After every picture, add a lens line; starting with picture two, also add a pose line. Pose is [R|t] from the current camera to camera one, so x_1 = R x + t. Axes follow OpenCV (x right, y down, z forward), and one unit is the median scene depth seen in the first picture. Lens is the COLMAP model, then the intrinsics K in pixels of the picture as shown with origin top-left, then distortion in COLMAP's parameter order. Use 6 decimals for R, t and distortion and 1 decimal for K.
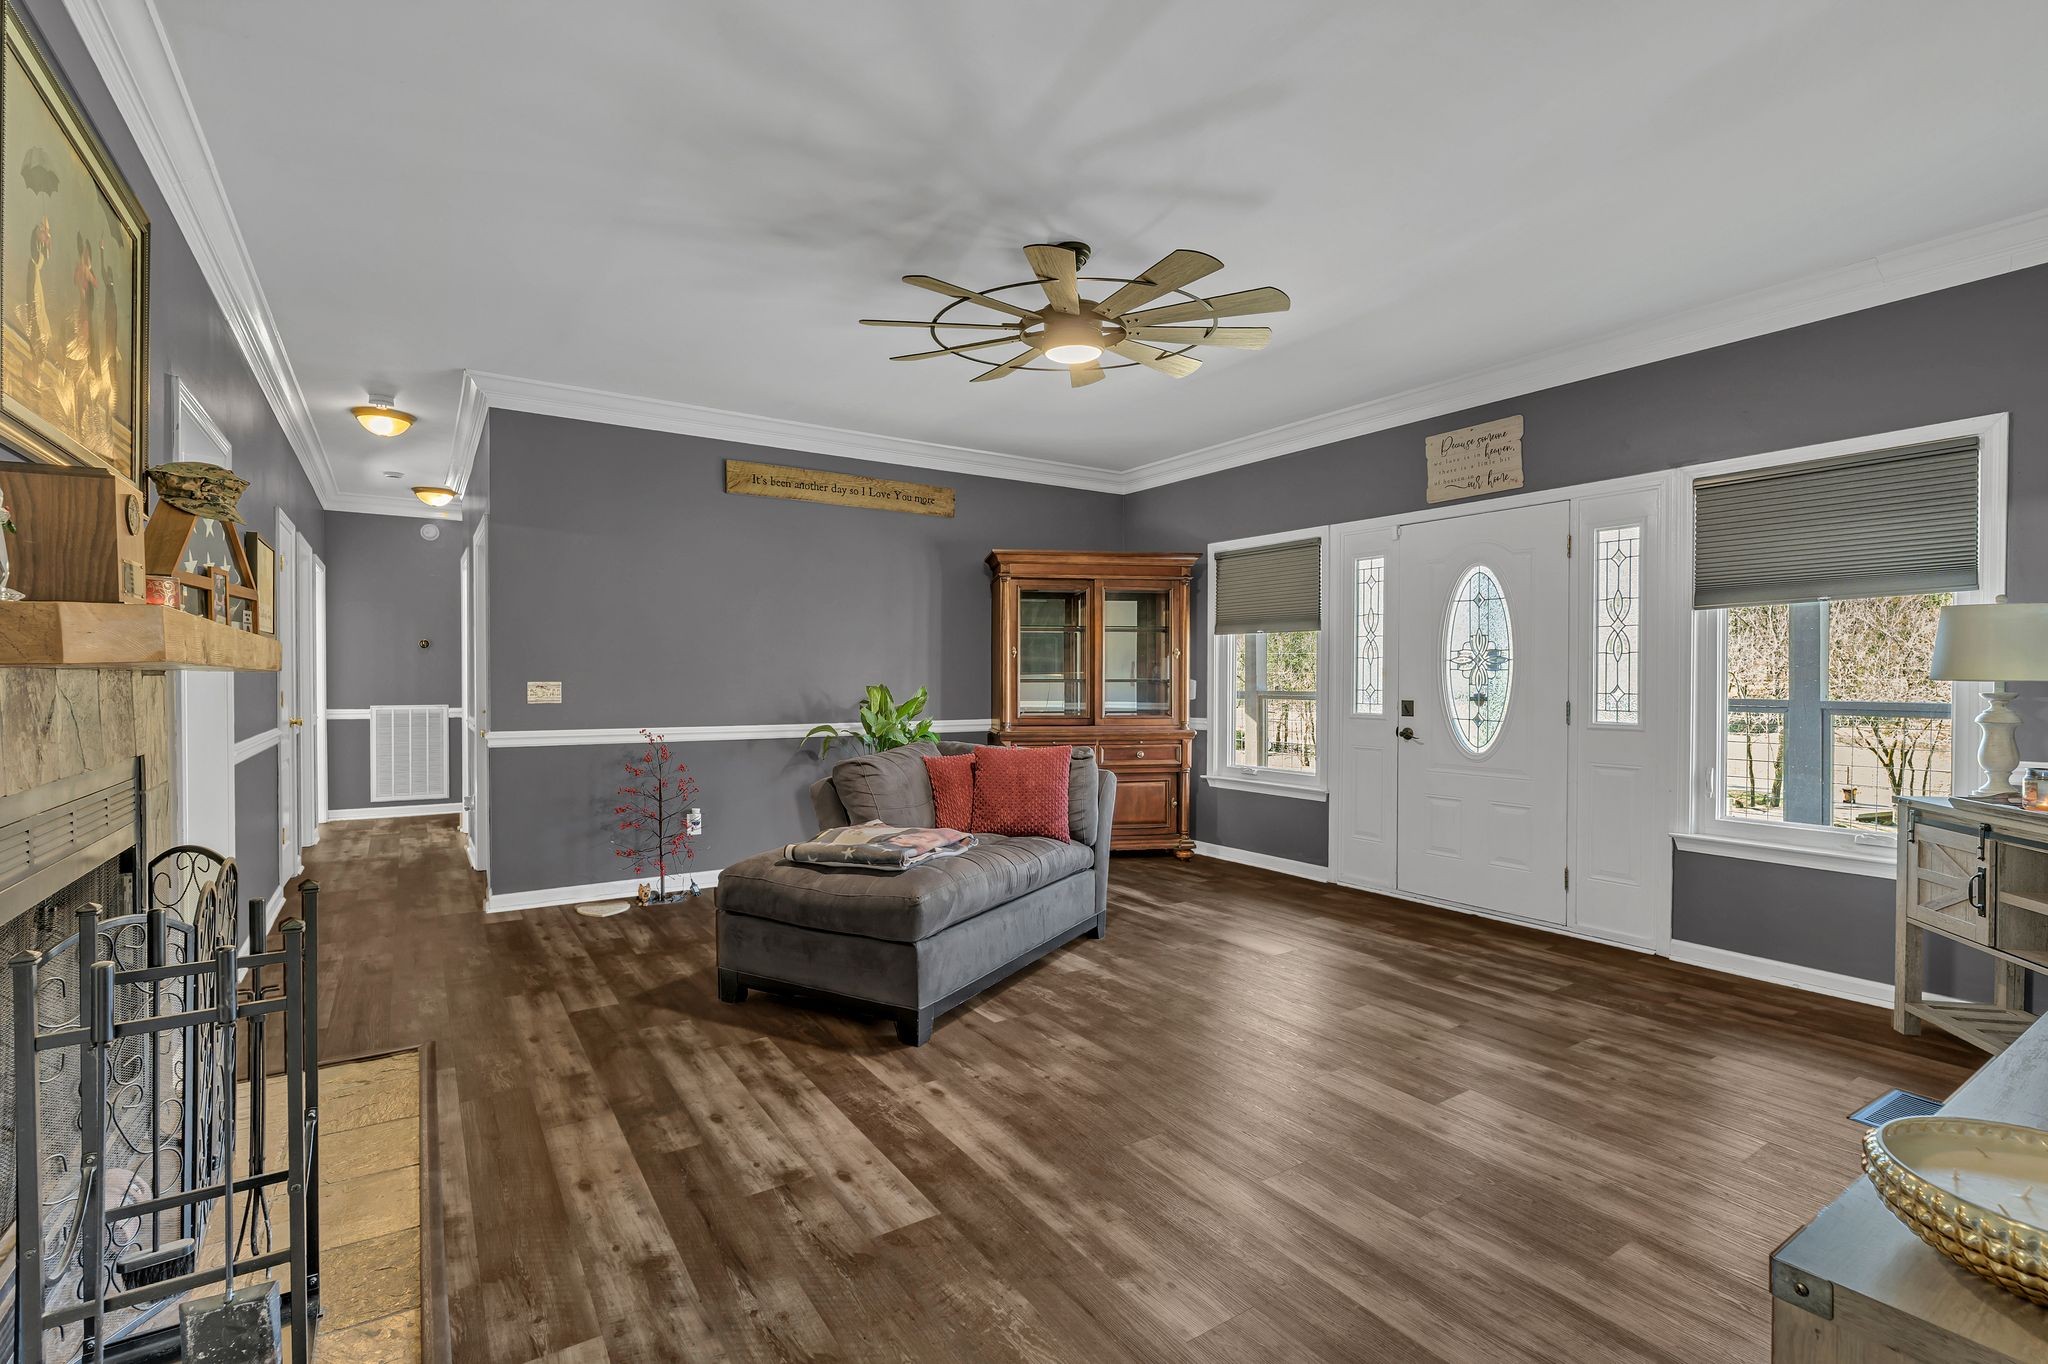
lens RADIAL K [[927.1, 0, 1024.9], [0, 927.1, 687.7], [0, 0, 1]] dist [-0.000878, -0.000161]
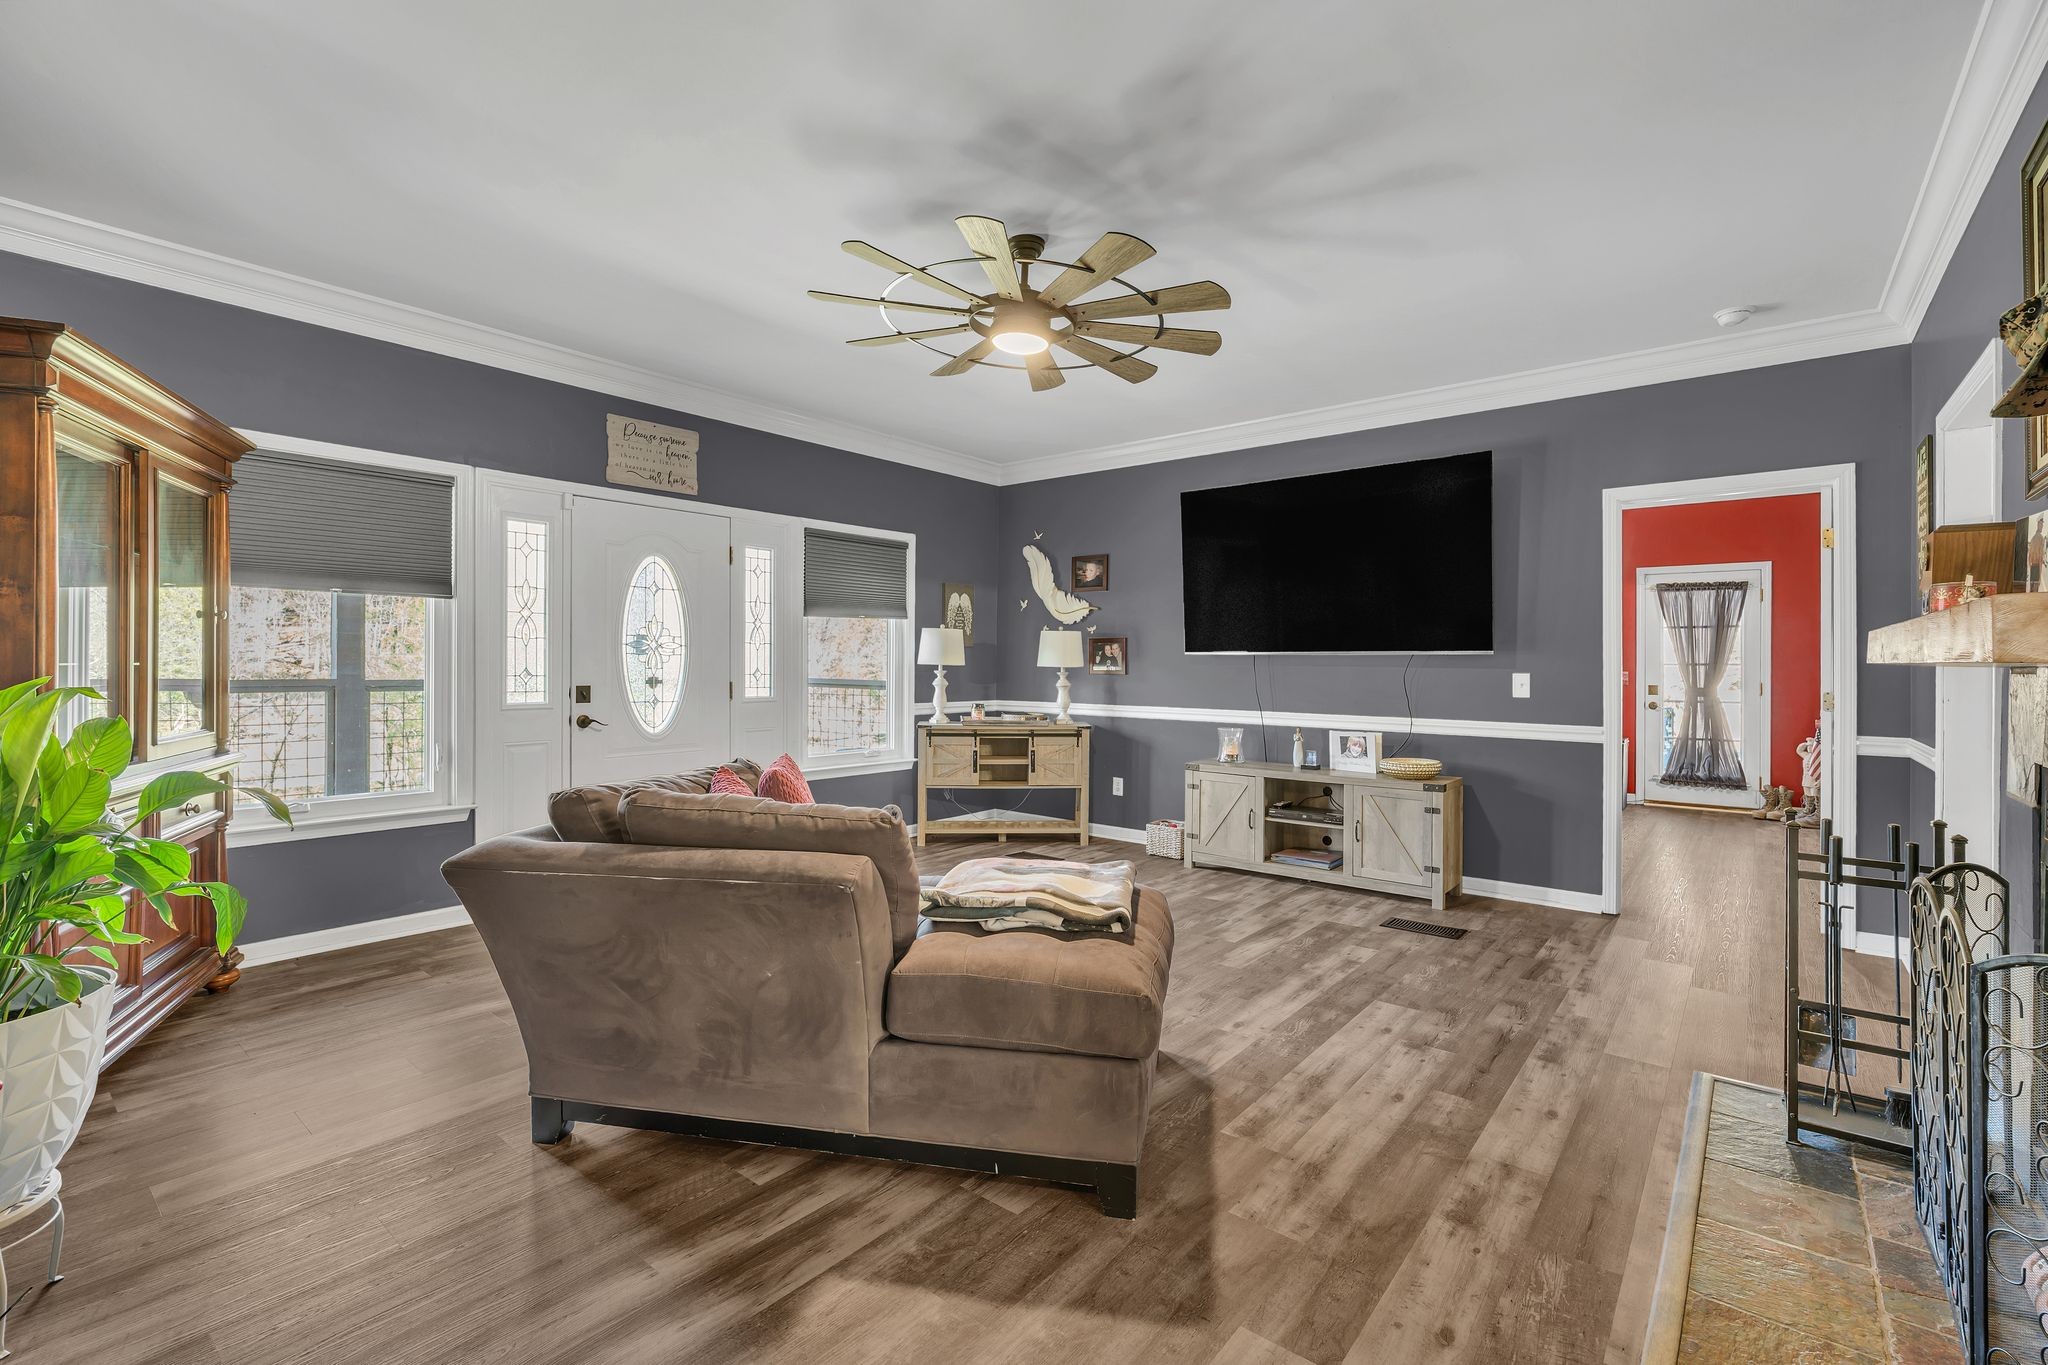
lens RADIAL K [[903.2, 0, 1025.5], [0, 903.2, 664.0], [0, 0, 1]] dist [-0.010094, 0.000141]
pose [[-0.292035, -0.003979, 0.956399, -0.919335], [0.004239, 0.999976, 0.005455, -0.017786], [-0.956398, 0.005647, -0.292011, 1.330254]]
